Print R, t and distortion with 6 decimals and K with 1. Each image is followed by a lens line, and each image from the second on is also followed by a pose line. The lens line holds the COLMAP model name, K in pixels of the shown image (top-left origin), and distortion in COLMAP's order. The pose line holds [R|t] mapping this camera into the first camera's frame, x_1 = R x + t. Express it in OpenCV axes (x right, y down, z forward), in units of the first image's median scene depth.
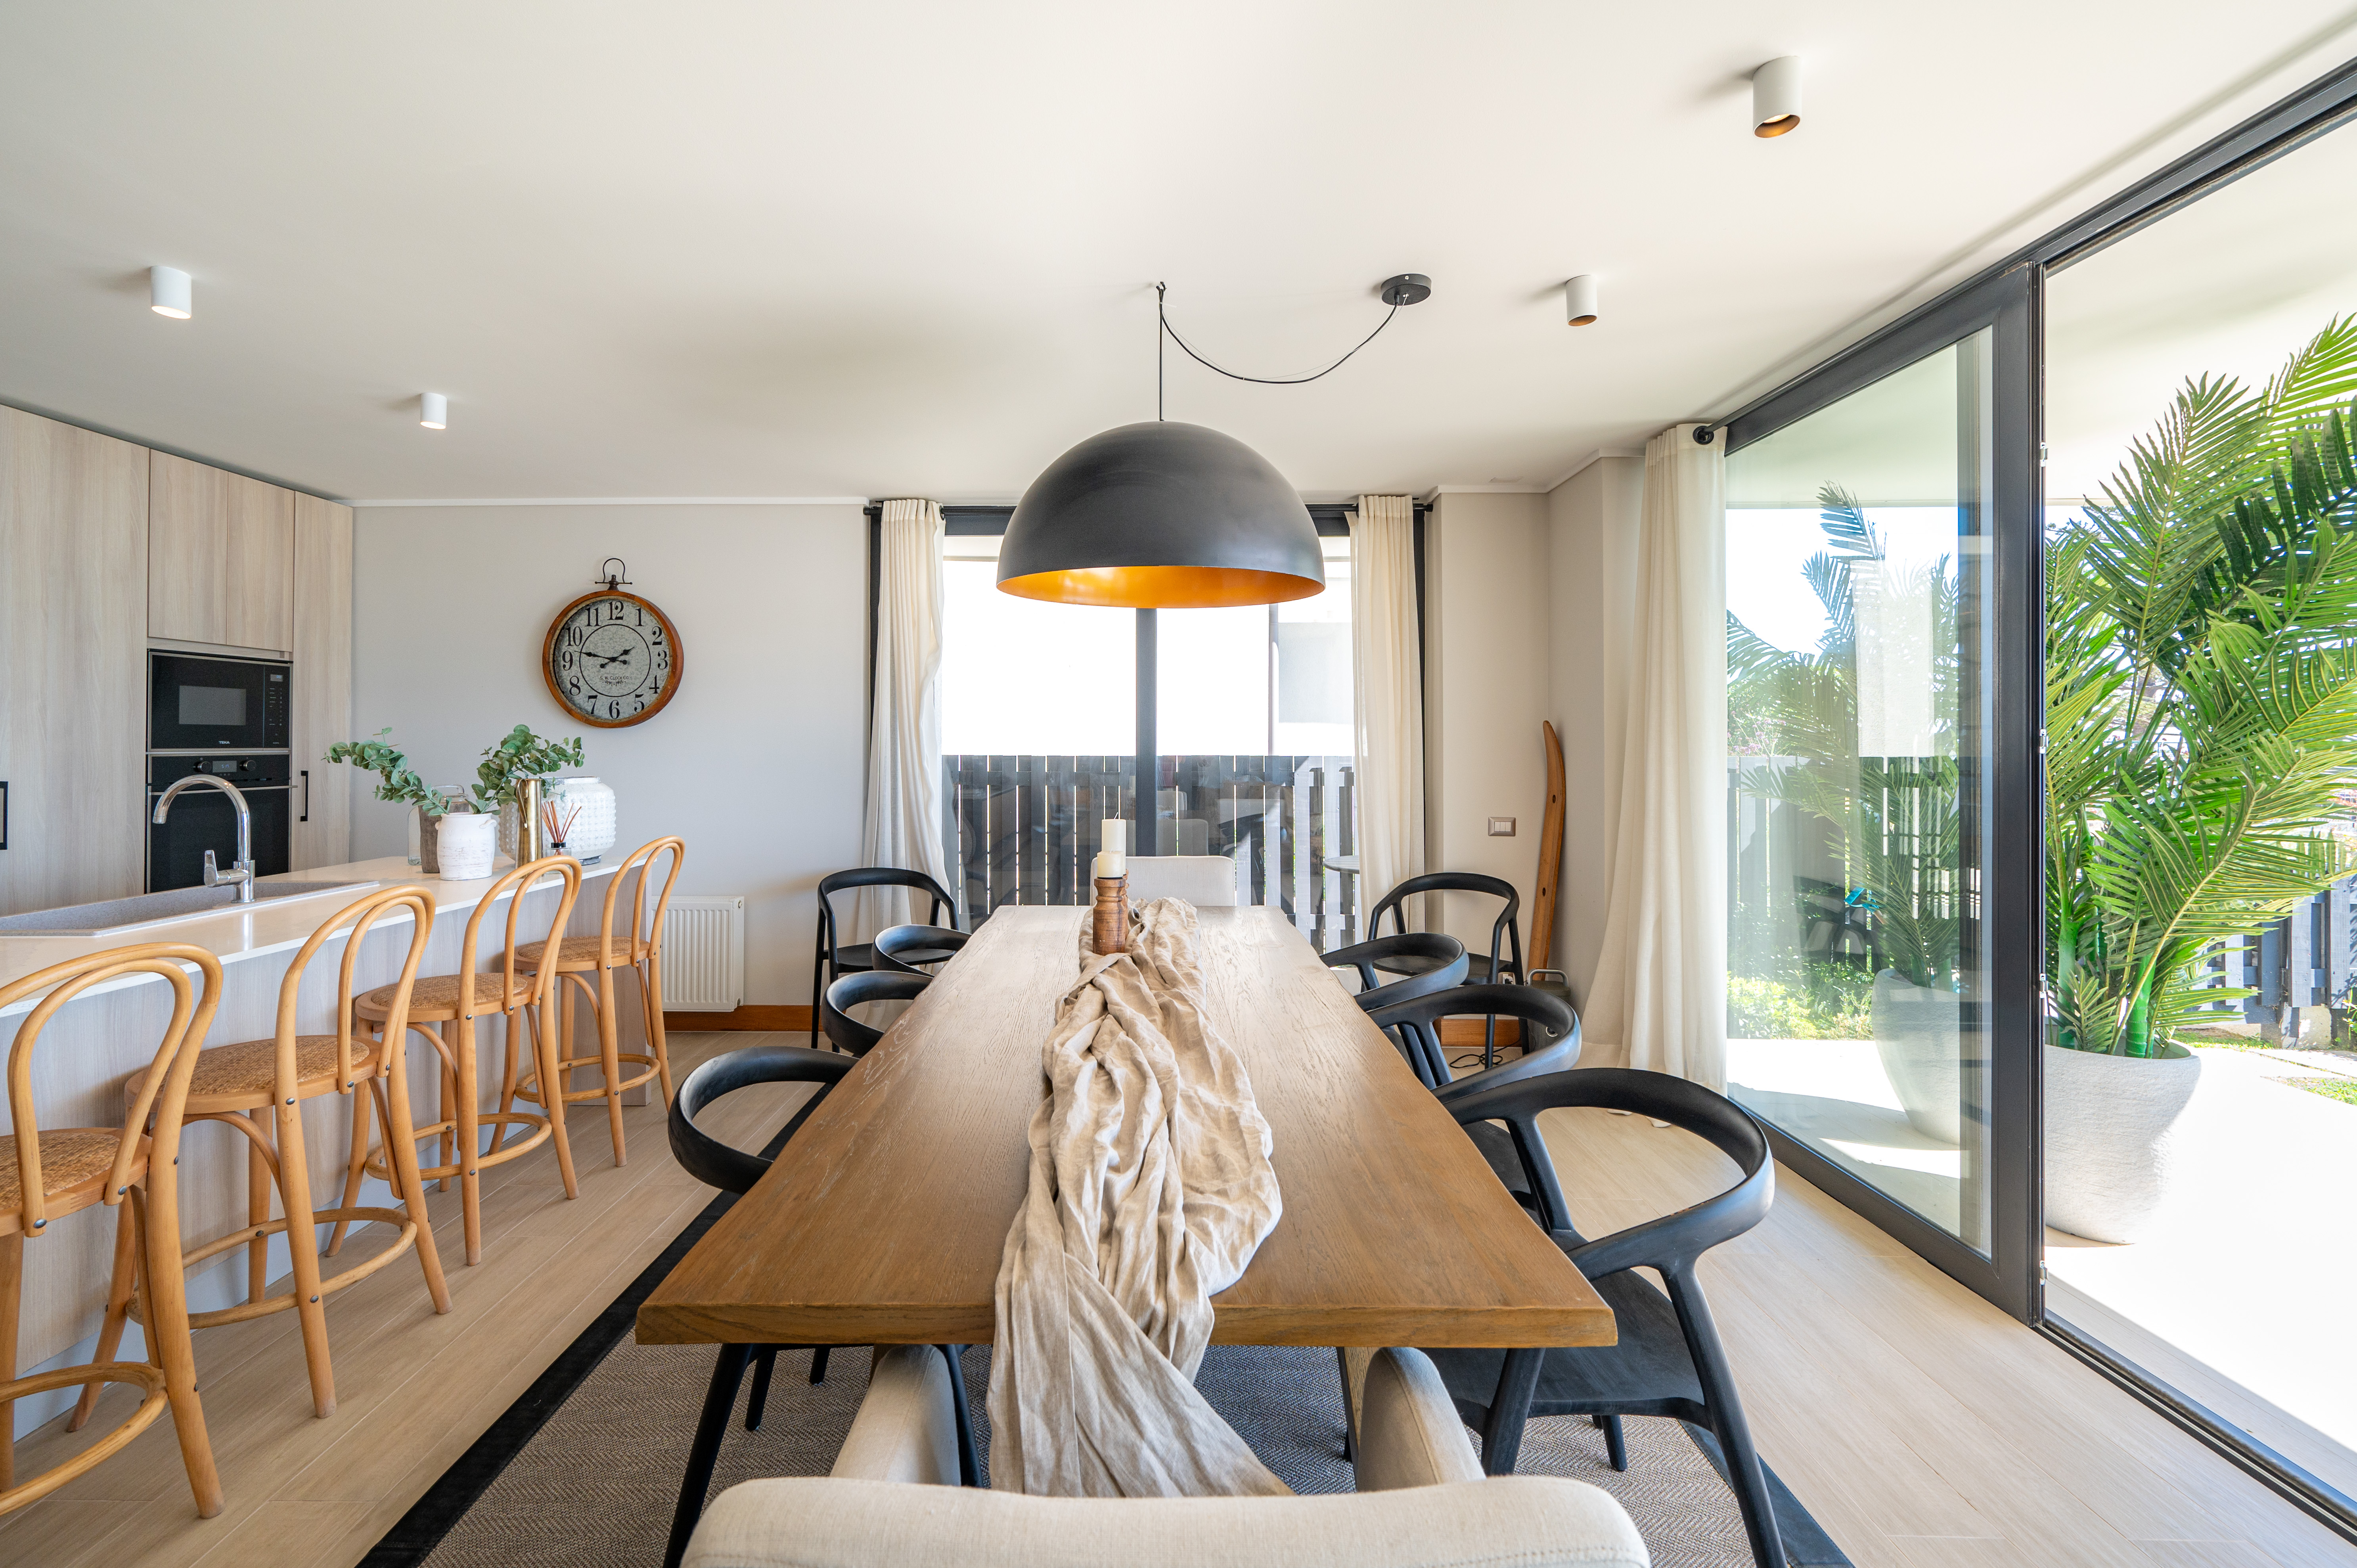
lens RADIAL K [[957.7, 0, 1133.8], [0, 957.7, 733.5], [0, 0, 1]] dist [0.000439, -0.000124]
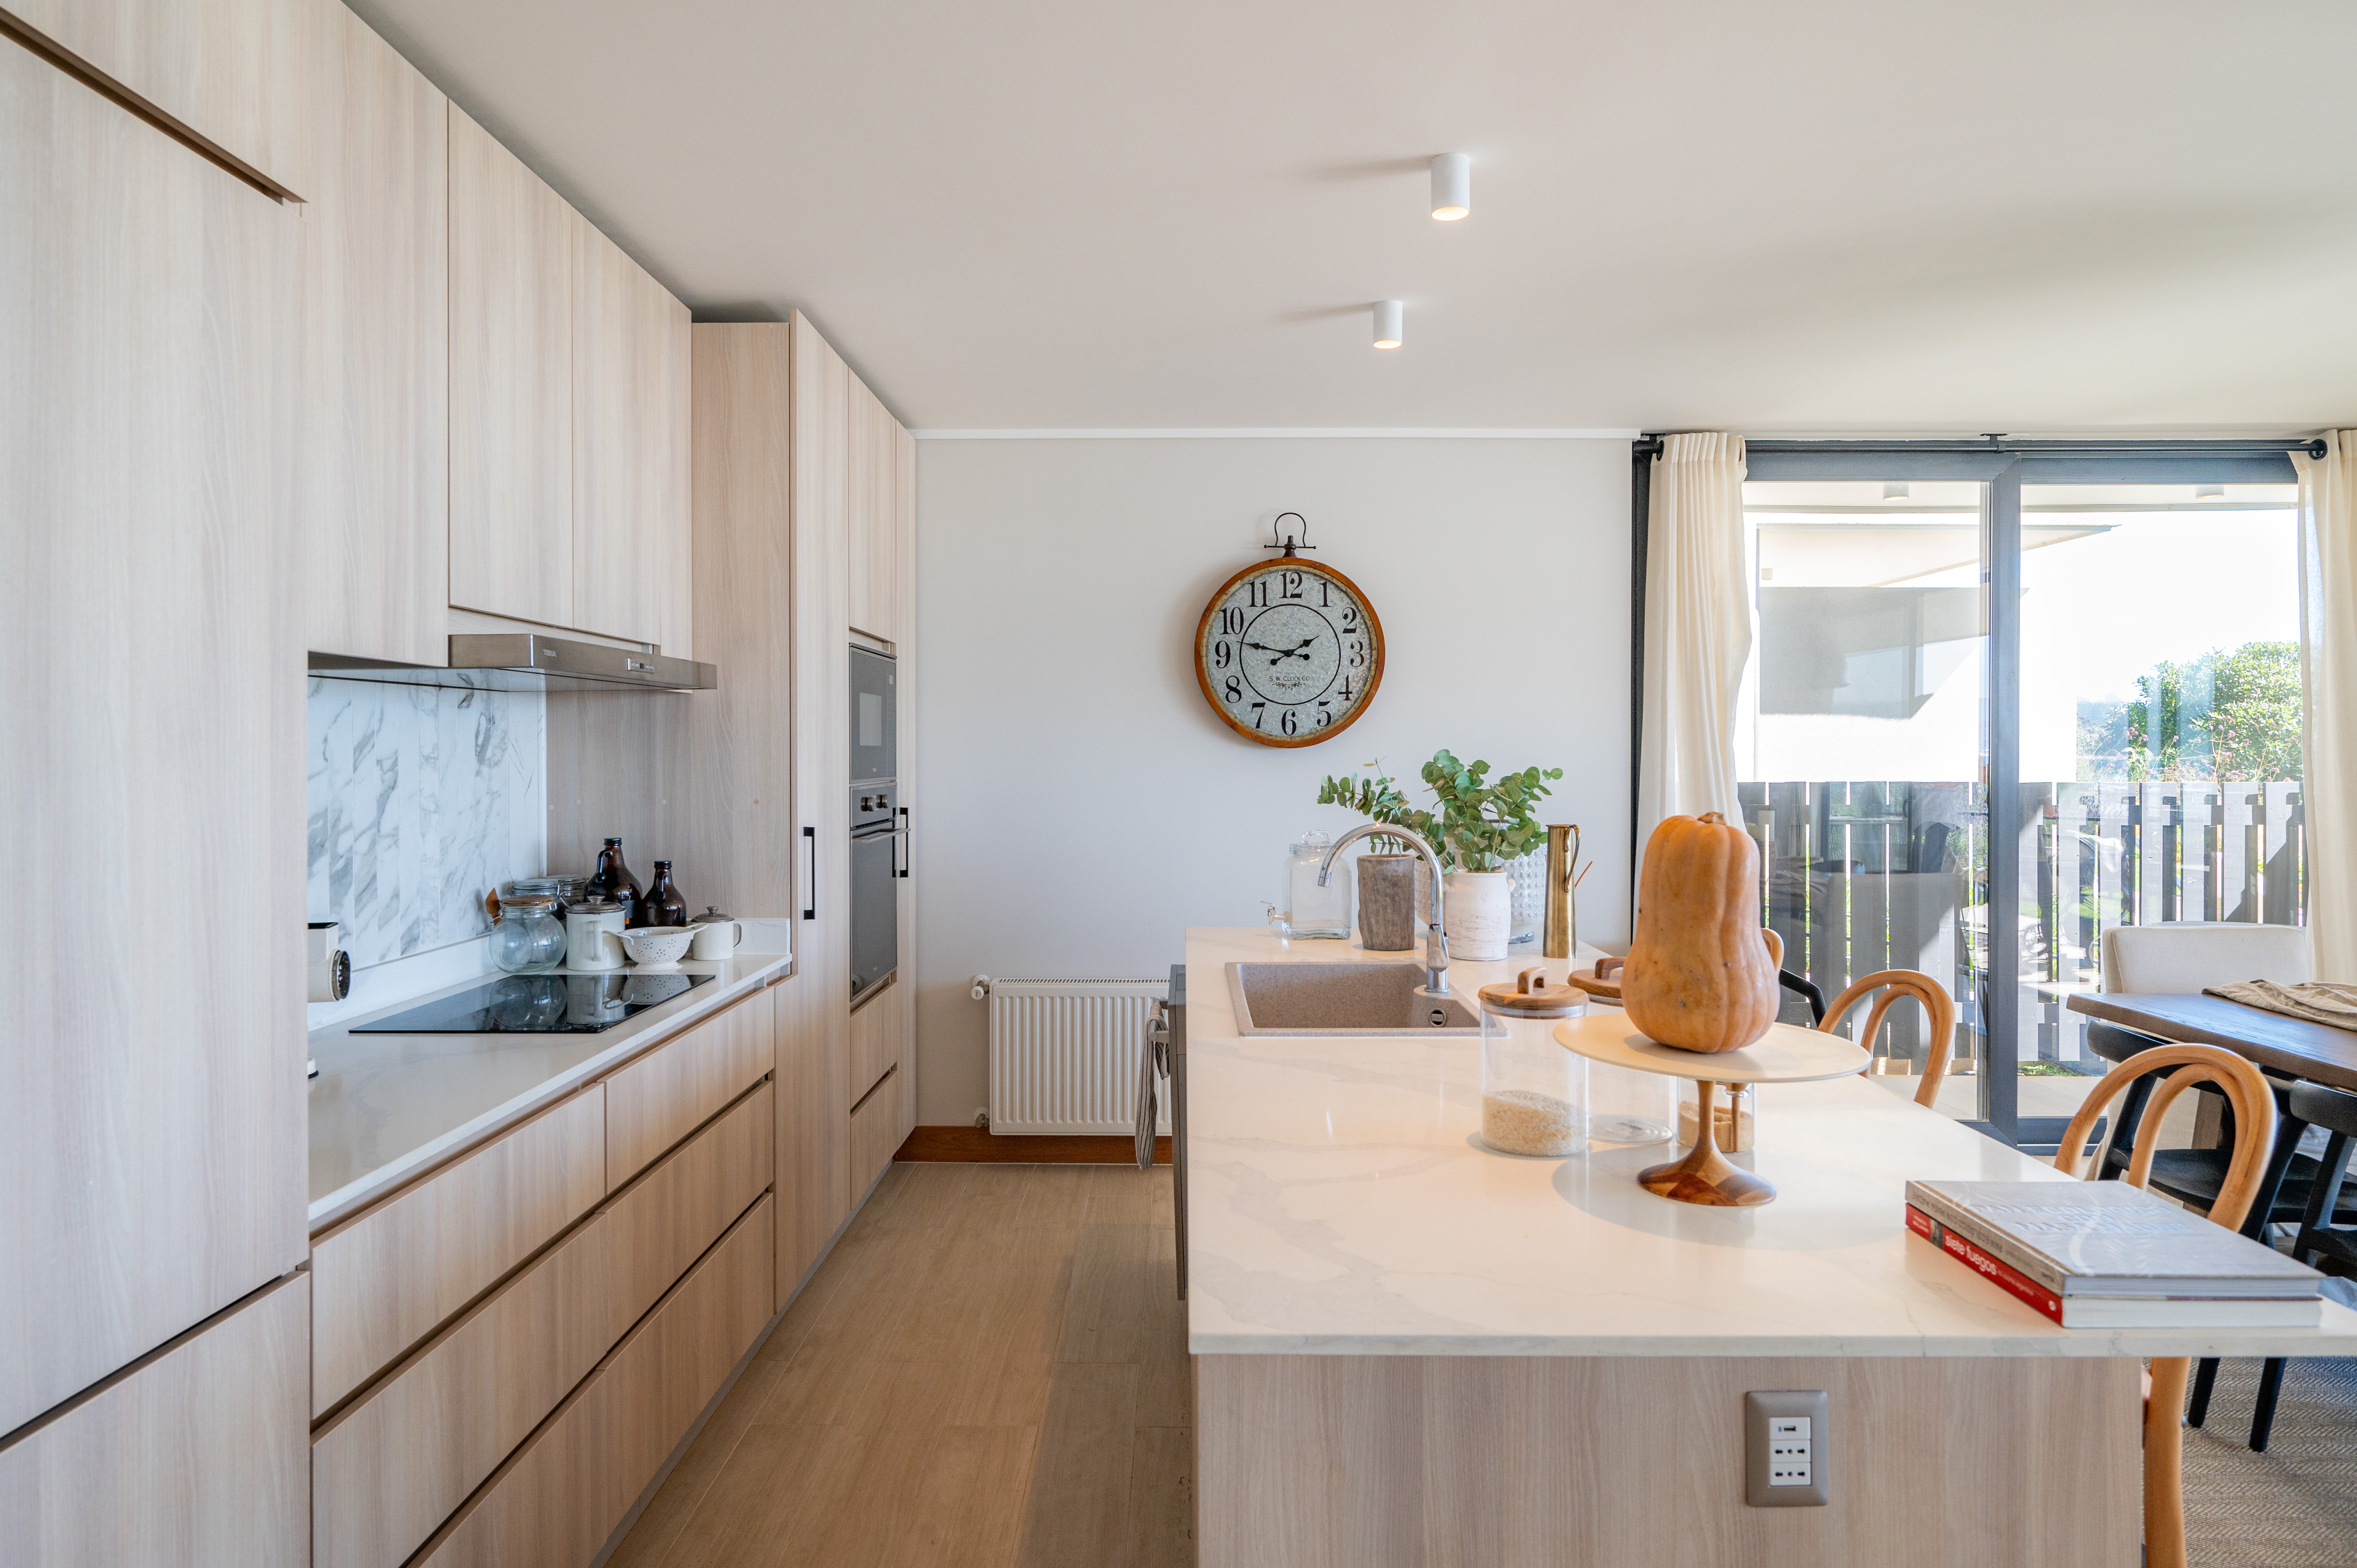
lens RADIAL K [[1401.8, 0, 1181.2], [0, 1401.8, 764.6], [0, 0, 1]] dist [-0.001988, -0.000009]
pose [[0.999935, 0.000556, 0.011350, -0.658161], [-0.000776, 0.999813, 0.019339, -0.014031], [-0.011337, -0.019346, 0.999749, -0.058973]]
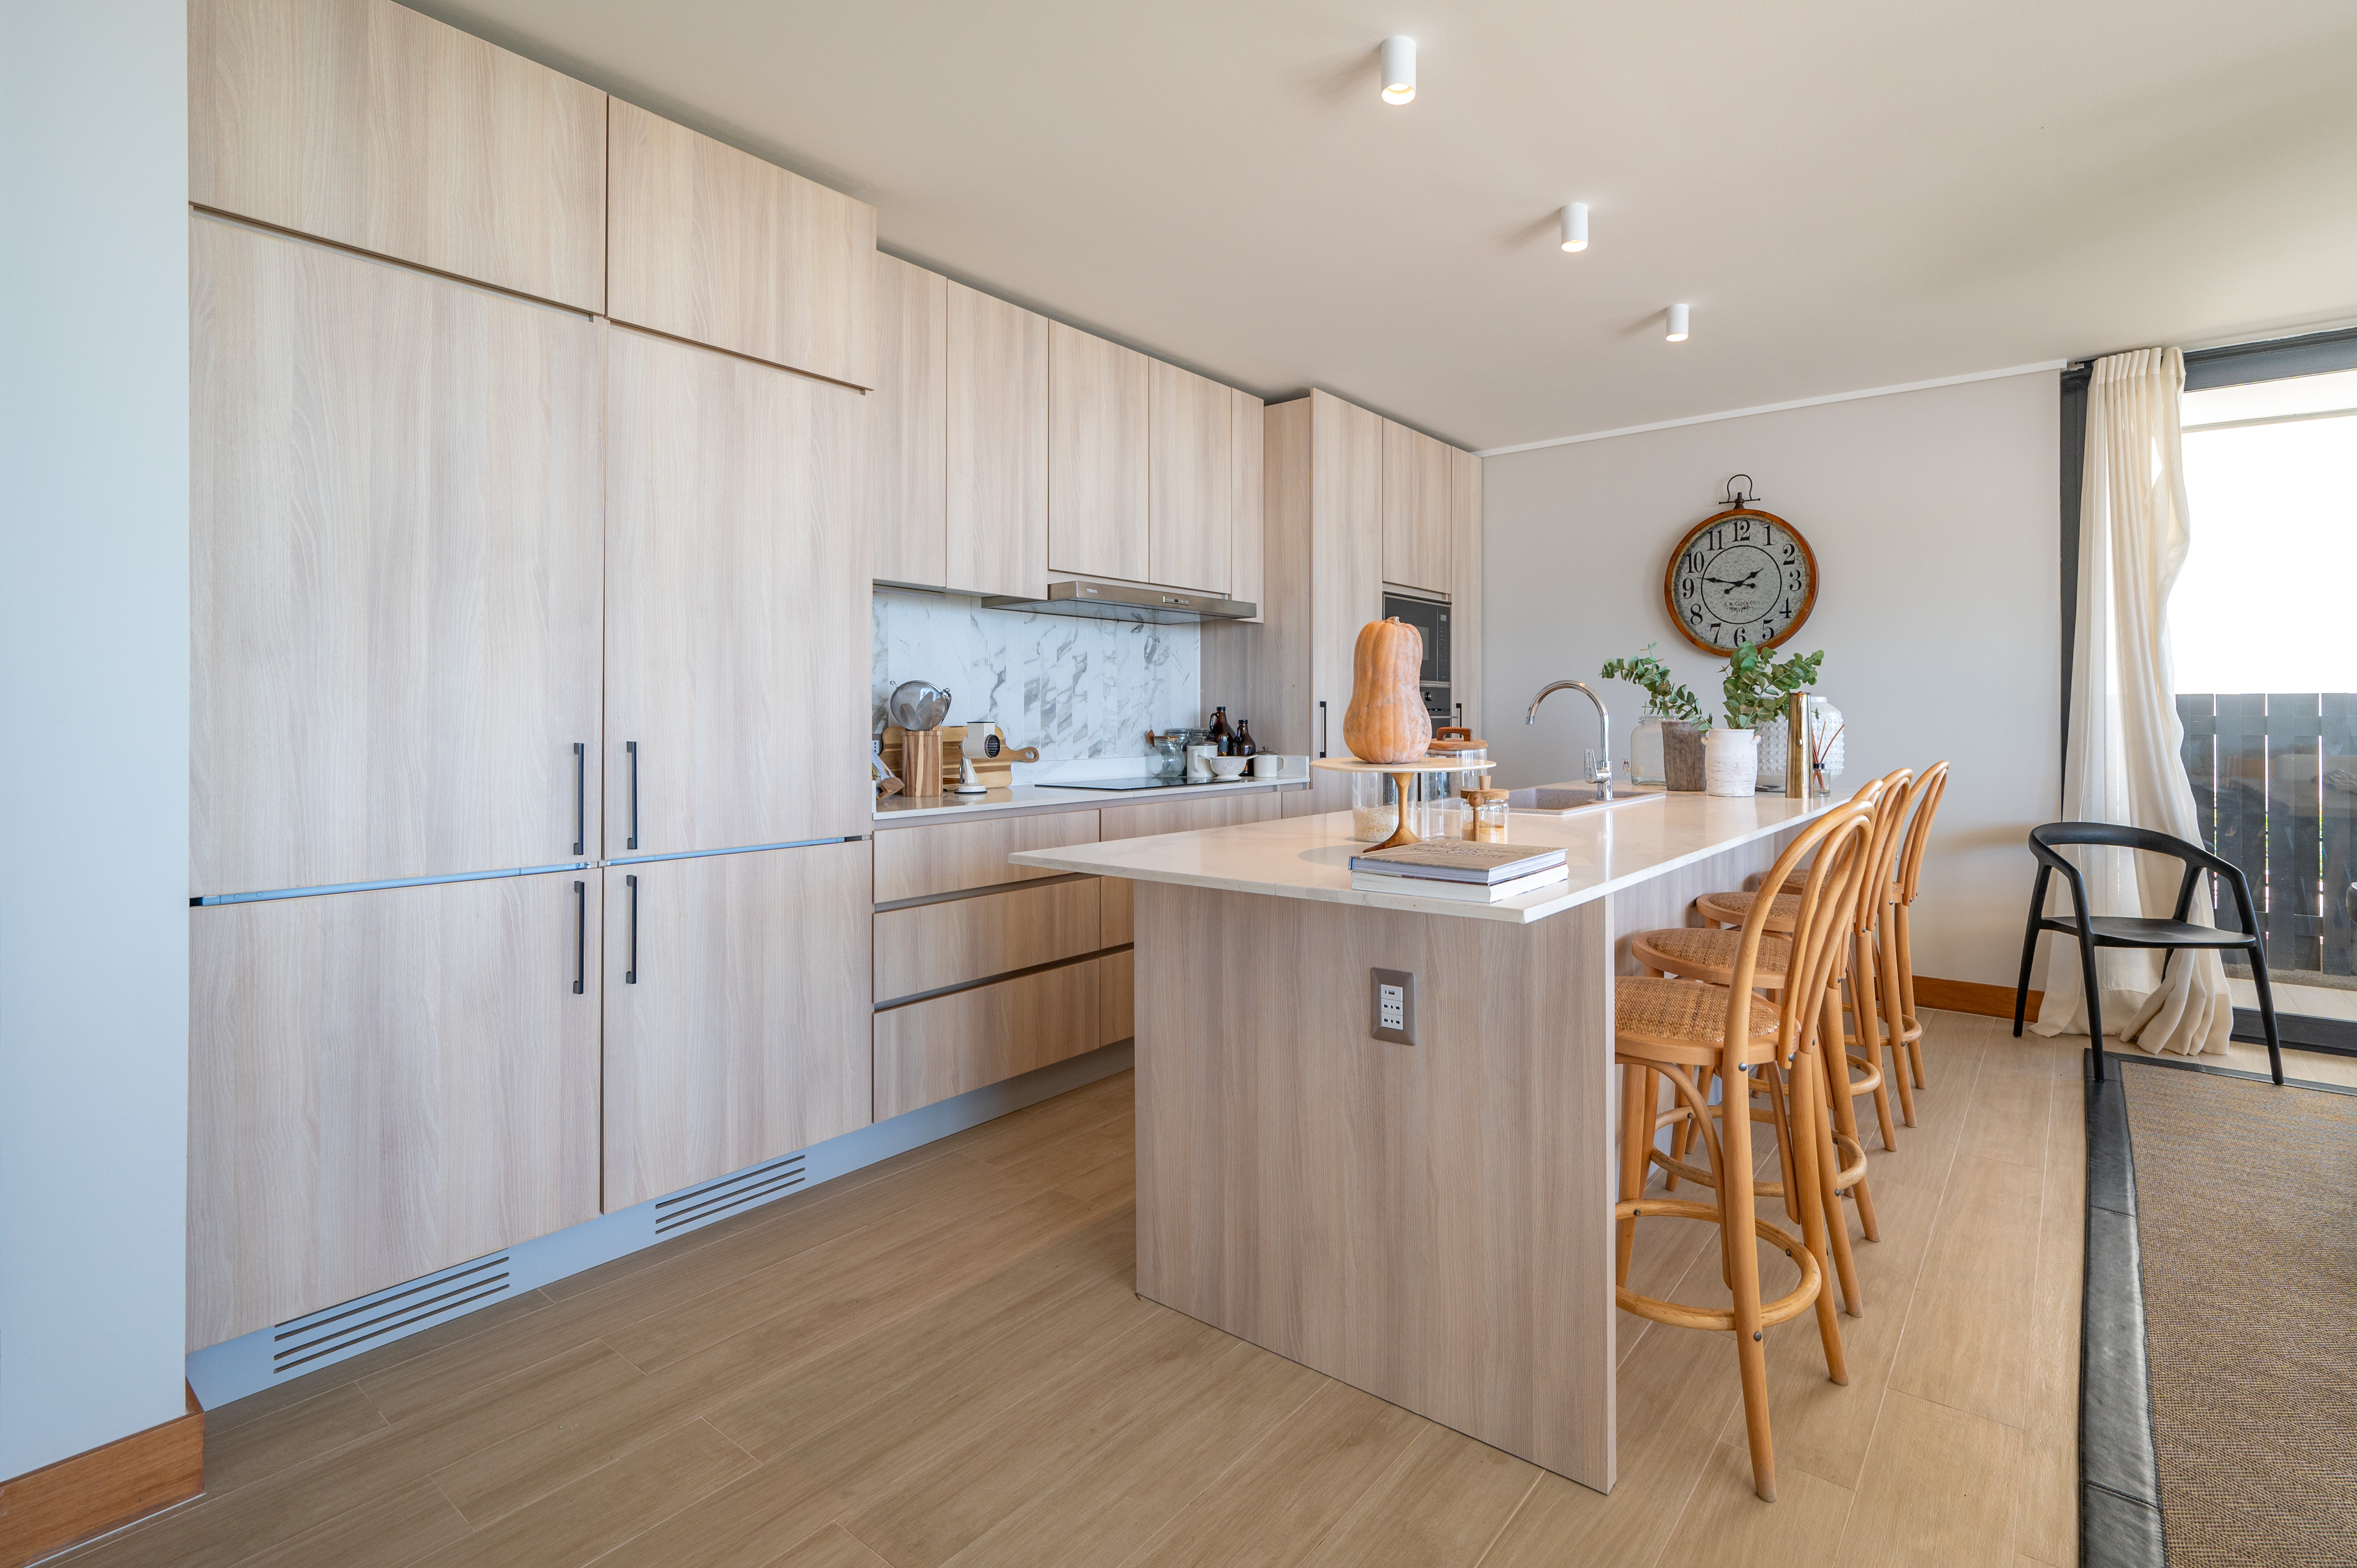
lens RADIAL K [[1069.2, 0, 1345.4], [0, 1069.2, 717.9], [0, 0, 1]] dist [-0.000898, -0.001548]
pose [[0.832475, 0.001046, -0.554061, -0.296104], [0.005937, 0.999924, 0.010809, 0.040745], [0.554030, -0.012287, 0.832406, -0.079707]]
